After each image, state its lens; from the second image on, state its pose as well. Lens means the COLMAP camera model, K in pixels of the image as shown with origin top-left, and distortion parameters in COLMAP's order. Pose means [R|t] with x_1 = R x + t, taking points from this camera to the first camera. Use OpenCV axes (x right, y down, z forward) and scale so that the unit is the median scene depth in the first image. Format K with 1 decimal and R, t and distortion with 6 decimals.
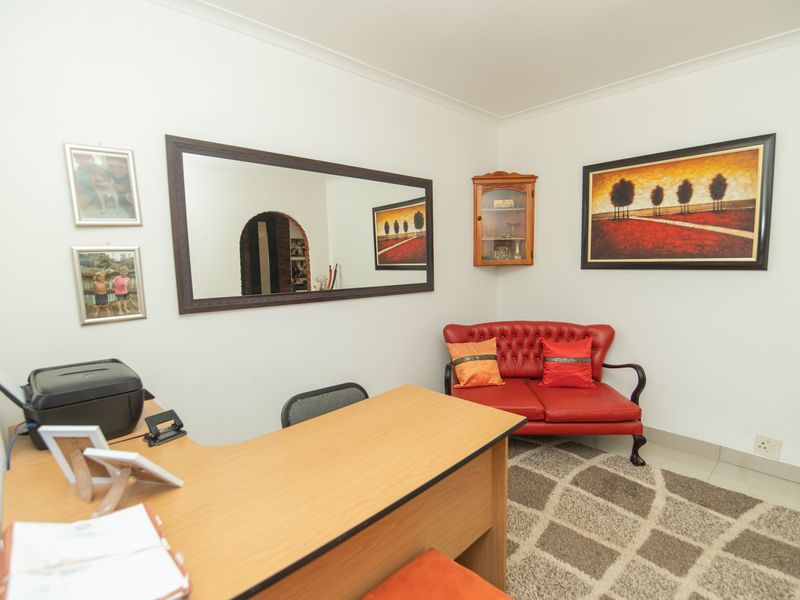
lens RADIAL K [[398.6, 0, 401.5], [0, 398.6, 305.2], [0, 0, 1]] dist [0.001093, -0.020027]
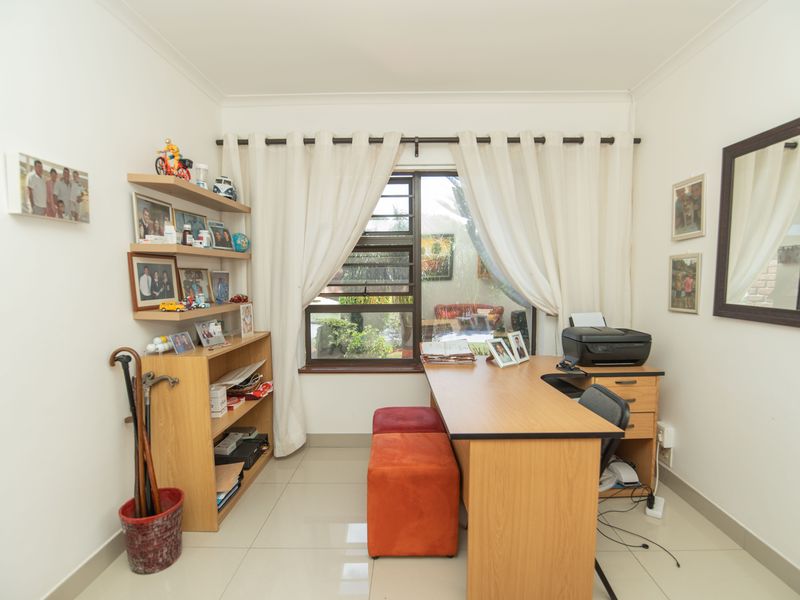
lens RADIAL K [[398.6, 0, 401.5], [0, 398.6, 305.2], [0, 0, 1]] dist [0.001093, -0.020027]
pose [[-0.682893, 0.075640, -0.726592, 0.846064], [-0.064081, 0.984588, 0.162725, -0.133743], [0.727703, 0.157685, -0.667521, 1.193344]]
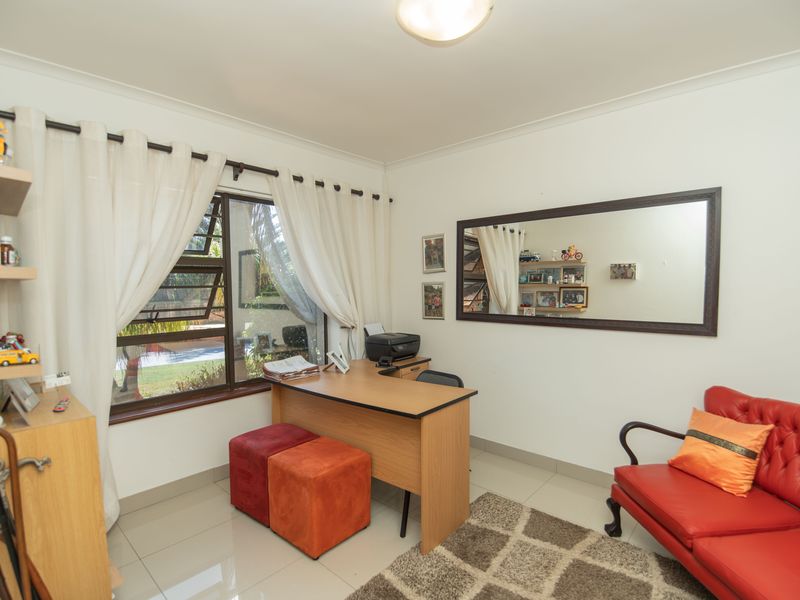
lens RADIAL K [[398.6, 0, 401.5], [0, 398.6, 305.2], [0, 0, 1]] dist [0.001093, -0.020027]
pose [[0.093474, 0.065091, -0.993492, 1.285909], [-0.105967, 0.992843, 0.055078, -0.123775], [0.989966, 0.100129, 0.099703, 0.626533]]
